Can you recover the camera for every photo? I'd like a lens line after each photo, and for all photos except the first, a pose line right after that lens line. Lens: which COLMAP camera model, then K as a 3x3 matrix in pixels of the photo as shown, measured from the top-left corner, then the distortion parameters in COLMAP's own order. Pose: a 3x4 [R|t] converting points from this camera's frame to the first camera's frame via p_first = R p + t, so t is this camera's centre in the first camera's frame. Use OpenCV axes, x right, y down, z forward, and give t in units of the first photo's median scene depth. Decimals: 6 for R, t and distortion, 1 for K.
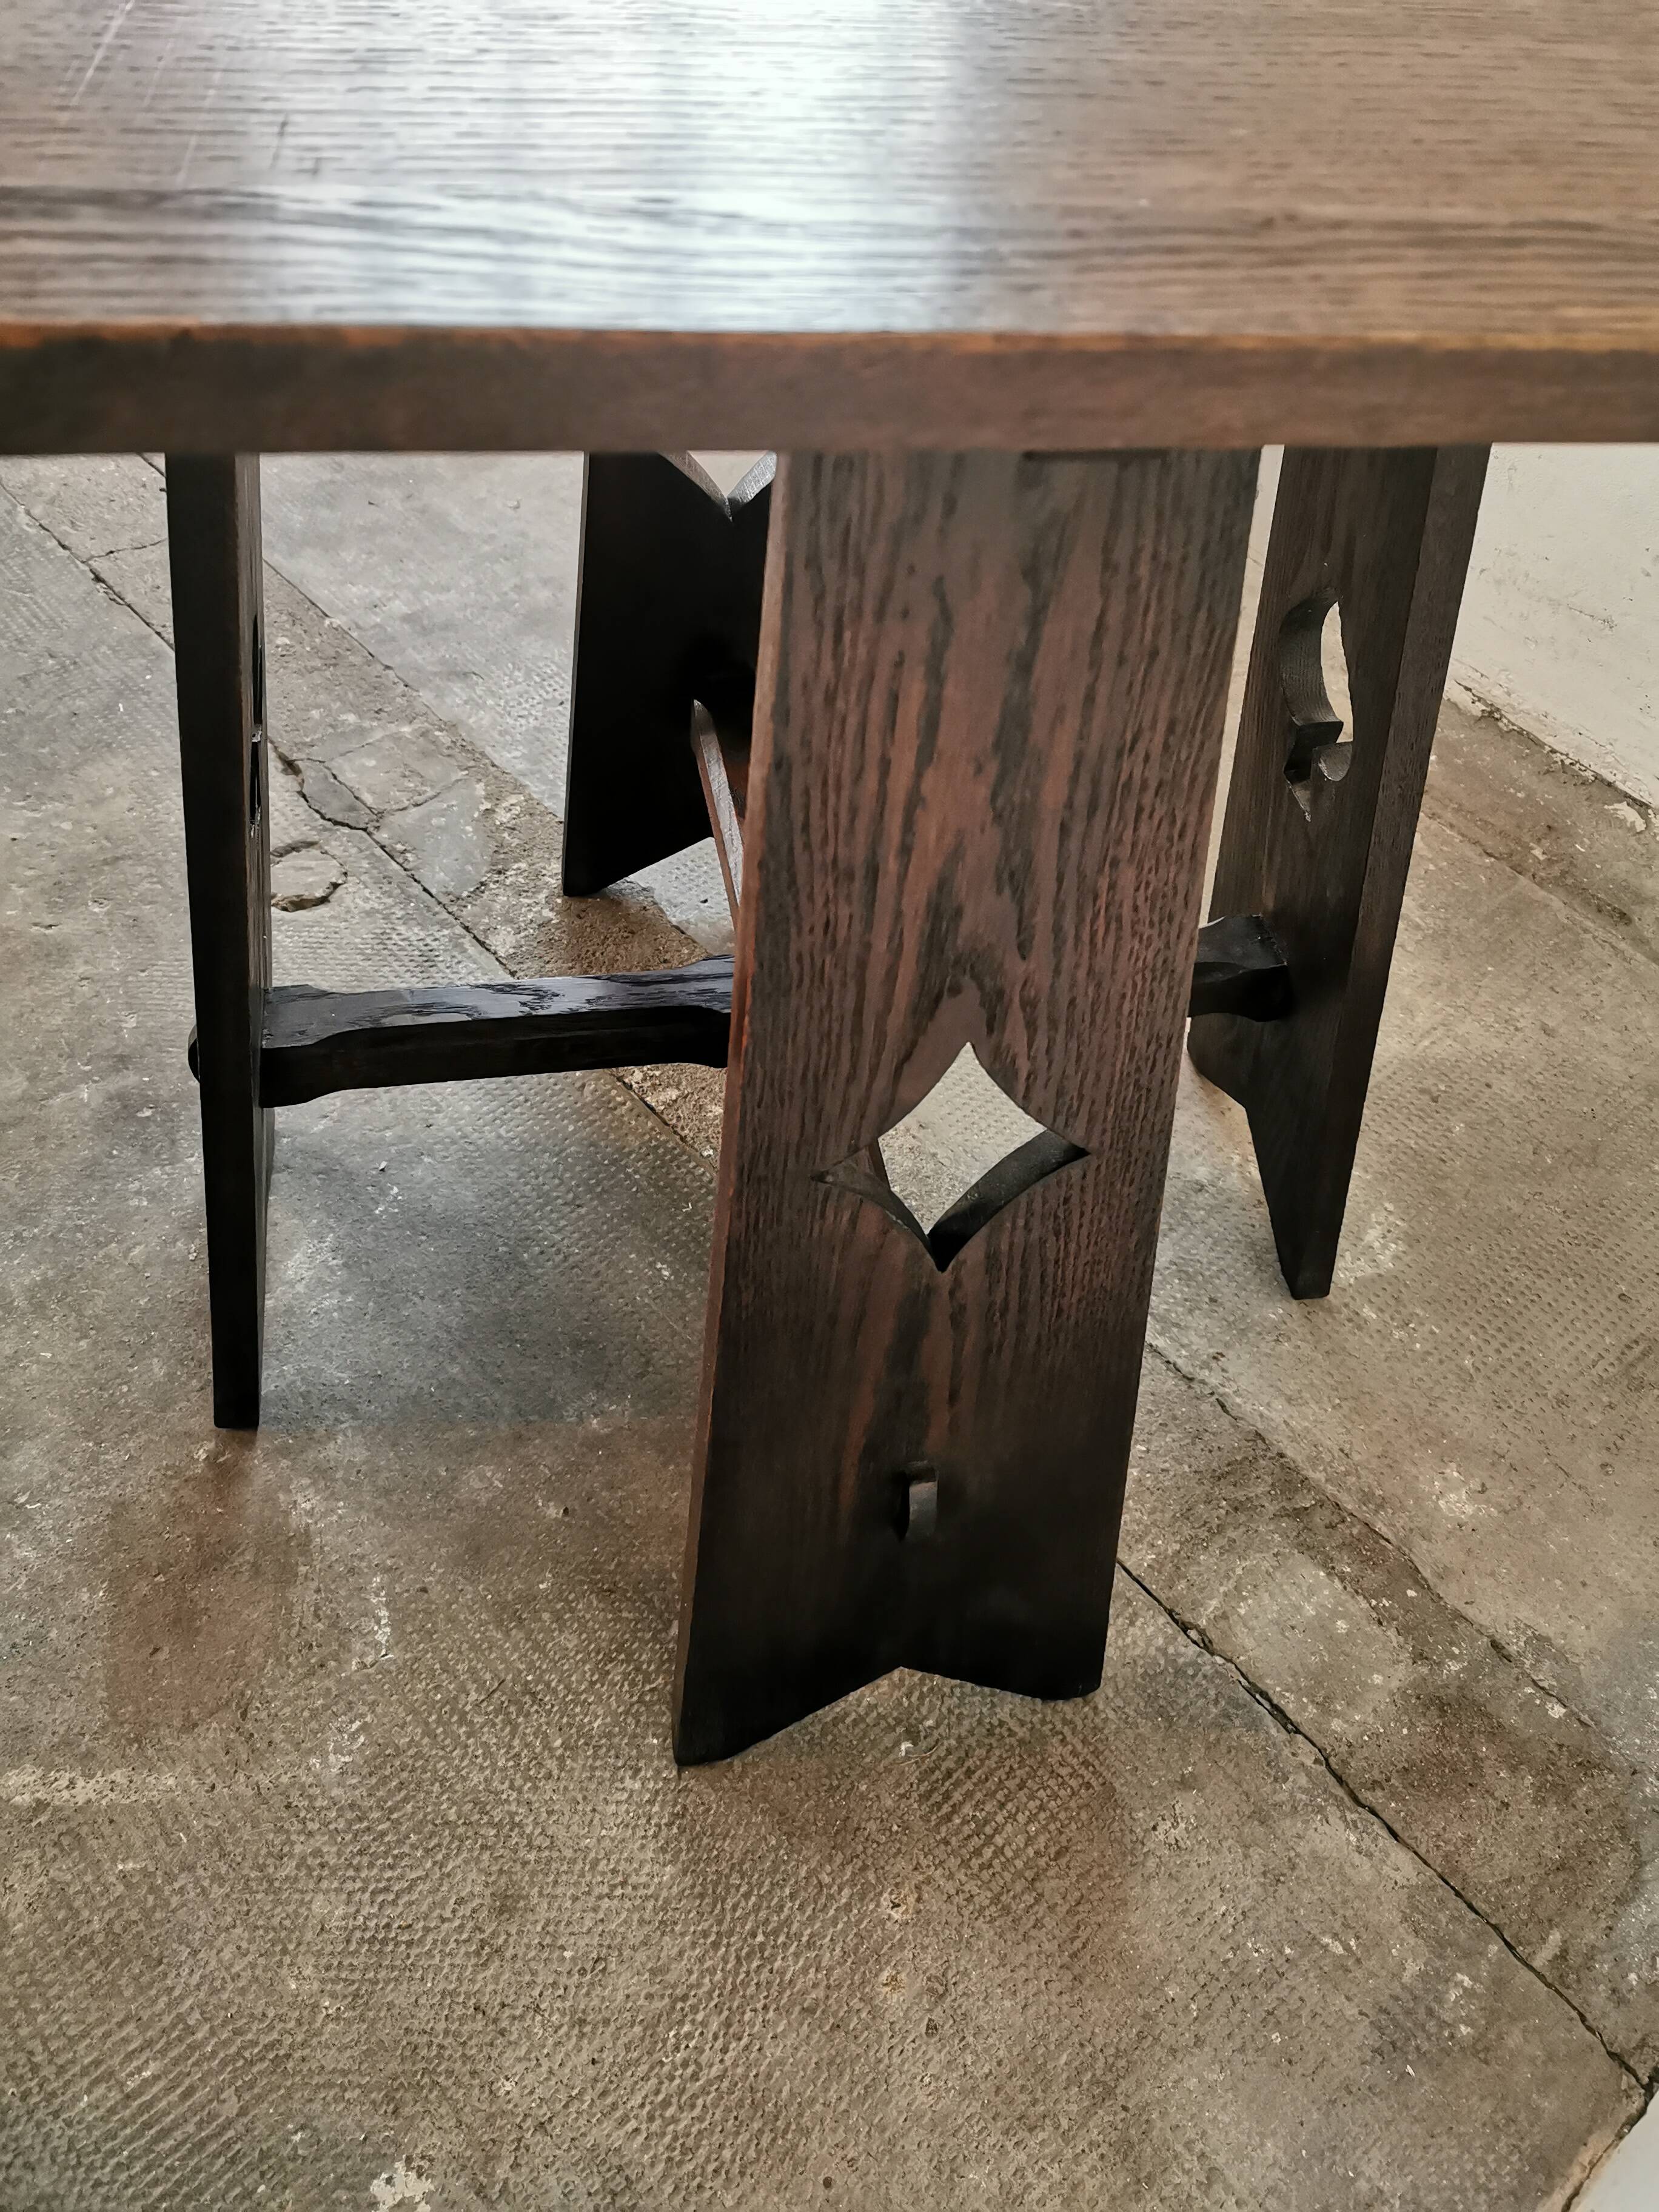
lens RADIAL K [[1716.6, 0, 832.1], [0, 1716.6, 1067.2], [0, 0, 1]] dist [0.058849, -0.082147]
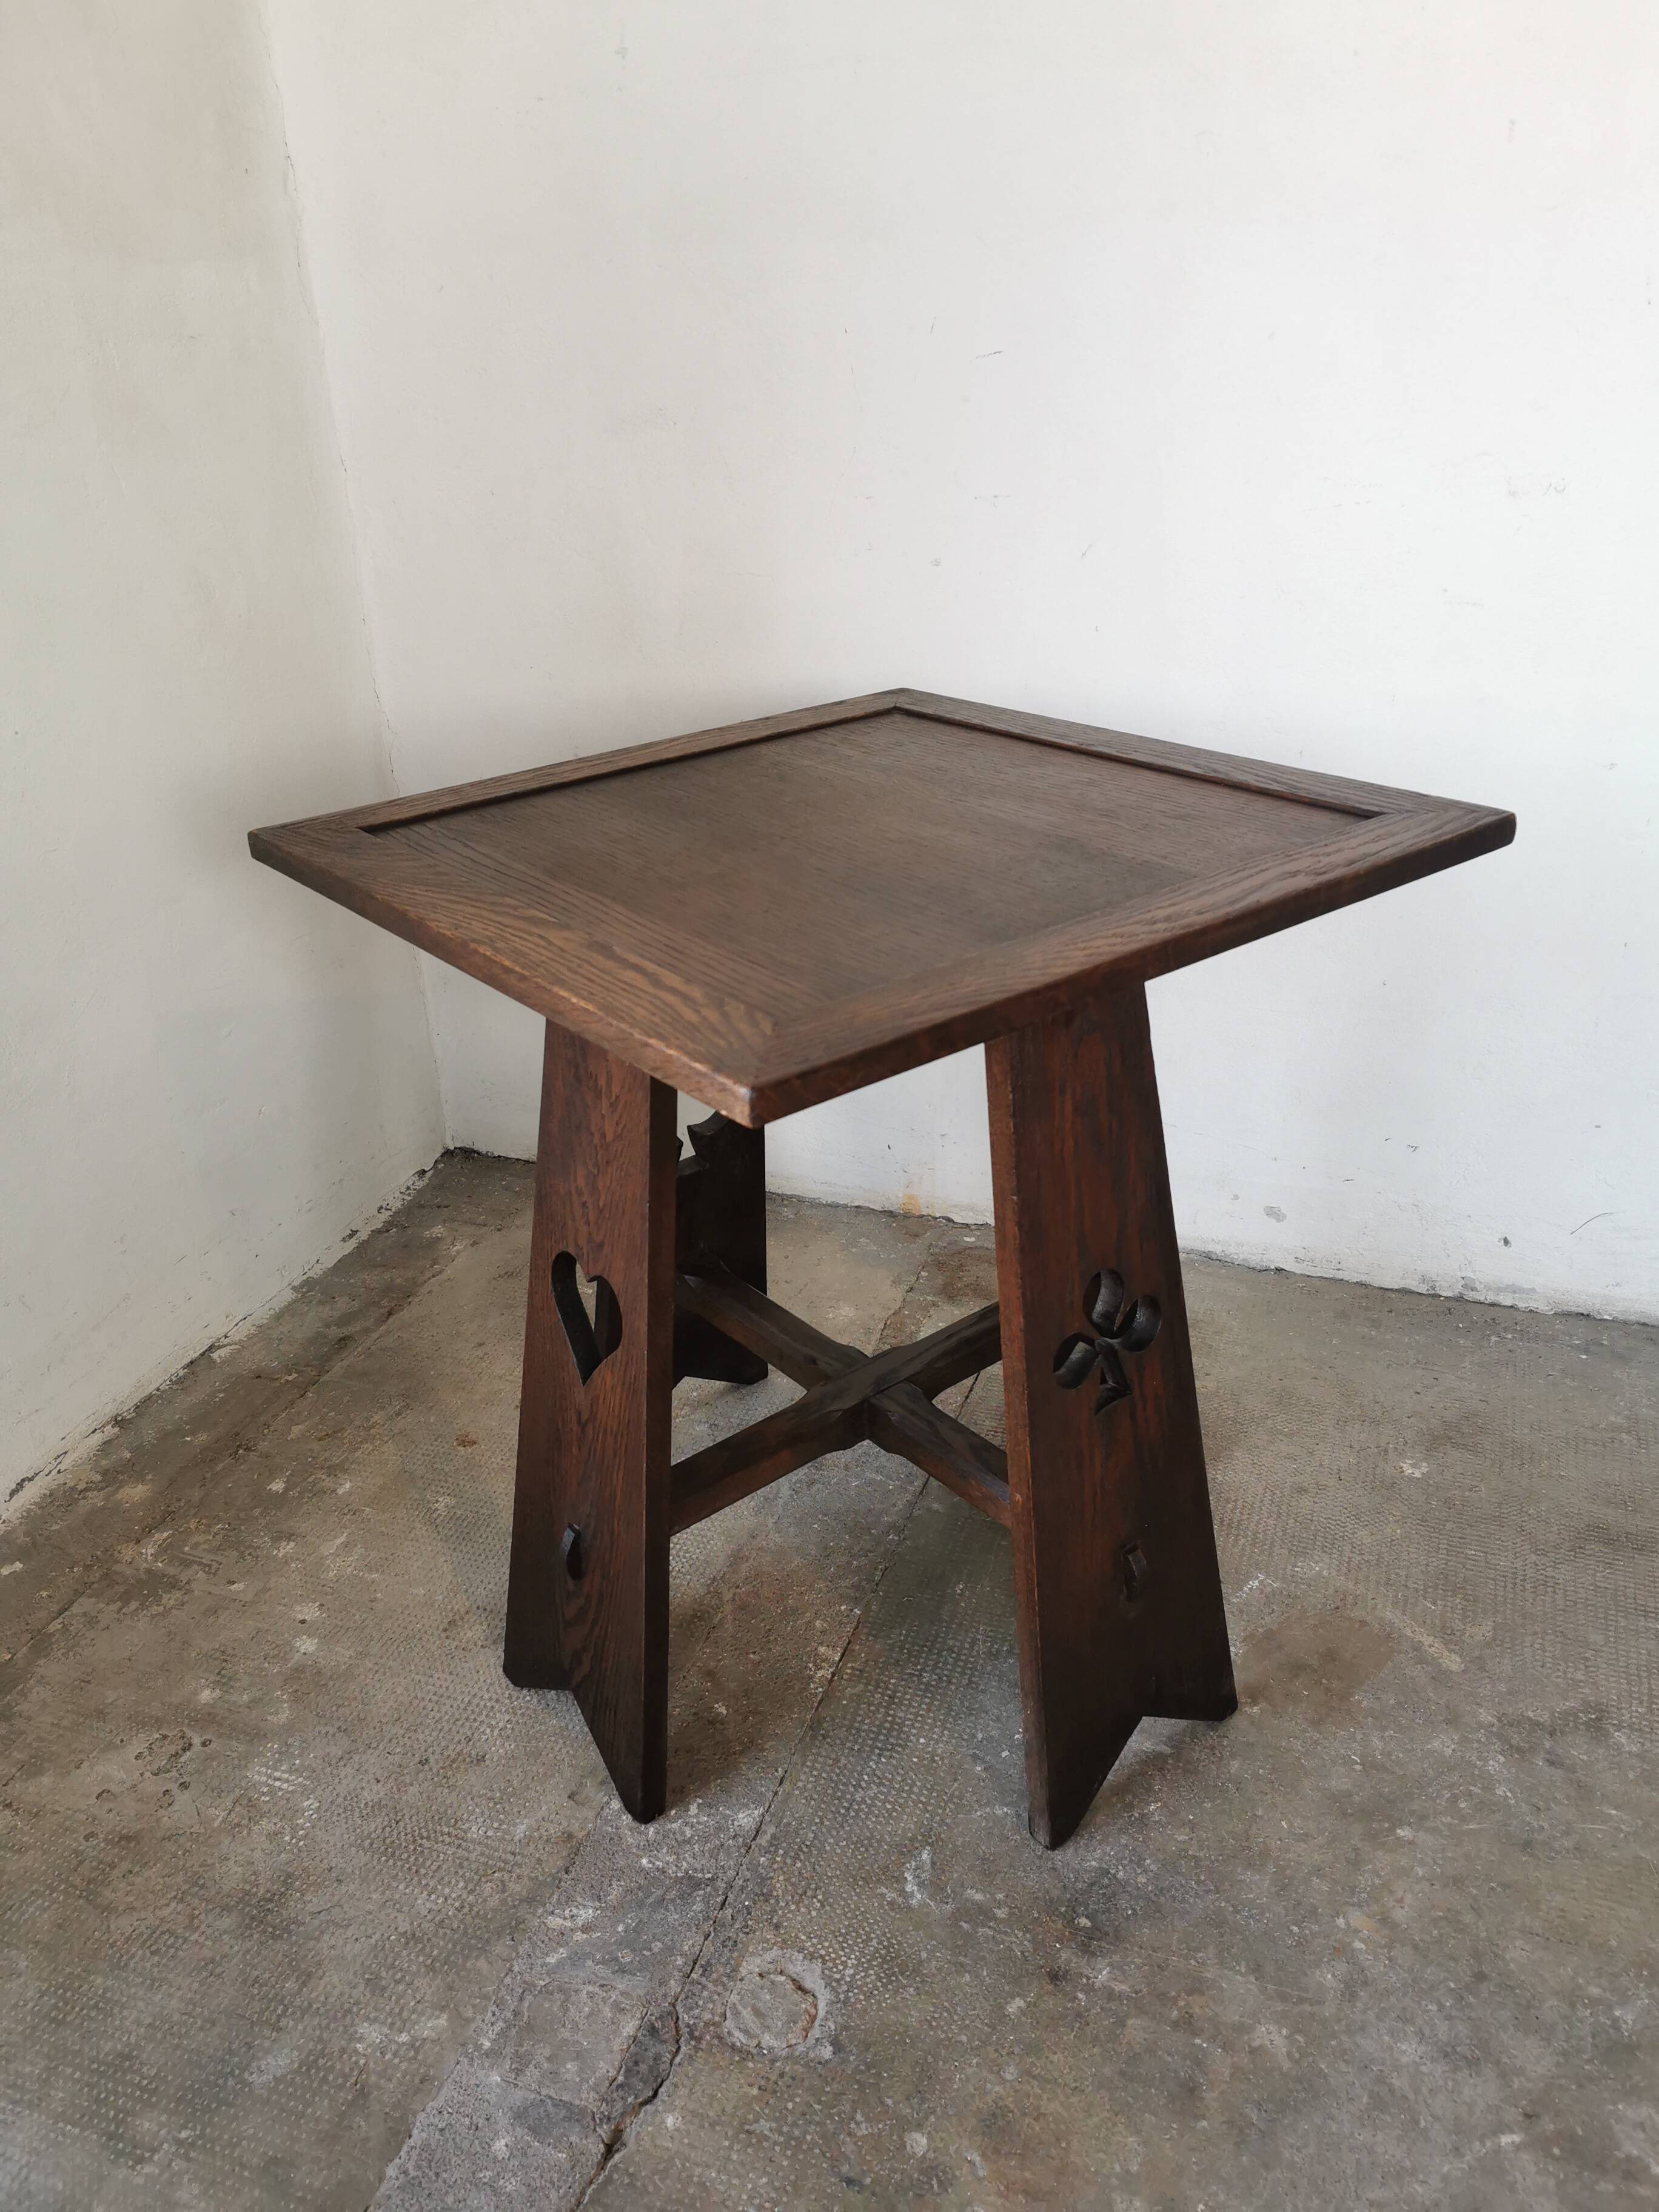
lens RADIAL K [[1716.6, 0, 819.0], [0, 1716.6, 1088.0], [0, 0, 1]] dist [0.058849, -0.082147]
pose [[-0.470776, -0.427705, 0.771646, -1.153506], [0.653891, 0.418012, 0.630629, -1.242438], [-0.592281, 0.801458, 0.082882, 0.686333]]
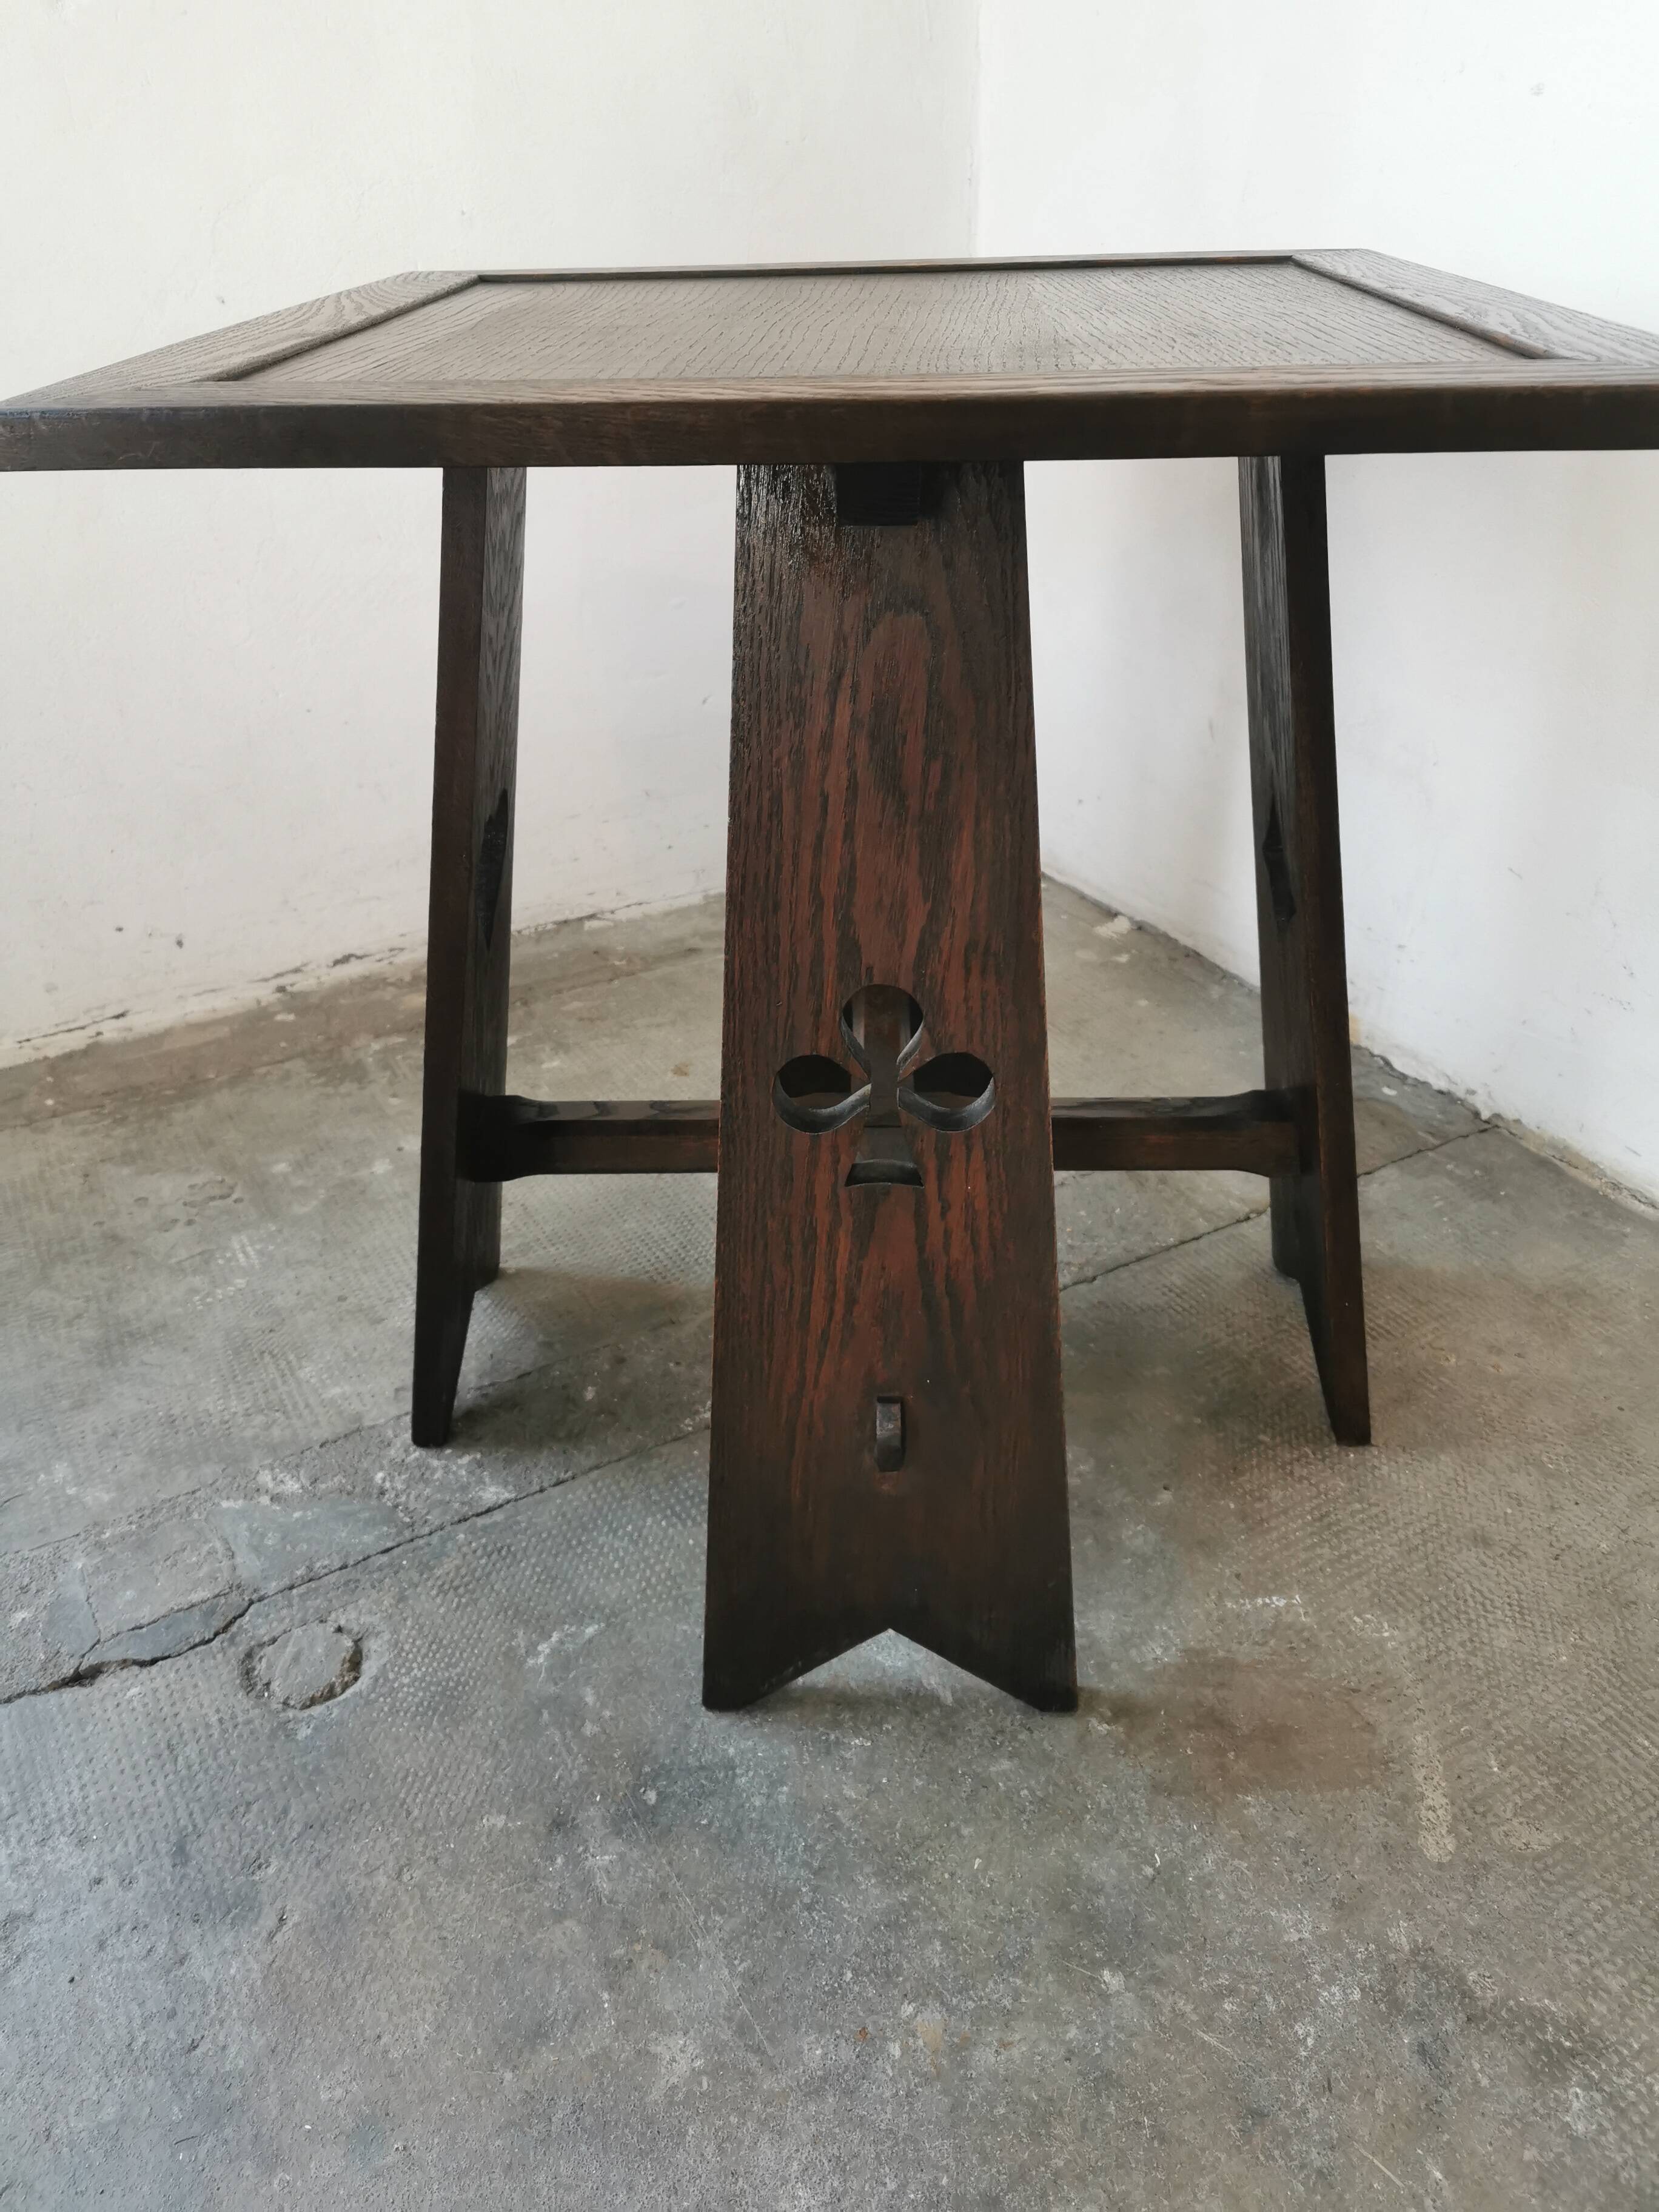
lens RADIAL K [[1716.6, 0, 821.1], [0, 1716.6, 1070.1], [0, 0, 1]] dist [0.058849, -0.082147]
pose [[0.208609, -0.550933, 0.808057, -1.057541], [0.746571, 0.623427, 0.232317, -0.406206], [-0.631755, 0.554808, 0.541363, 0.331585]]
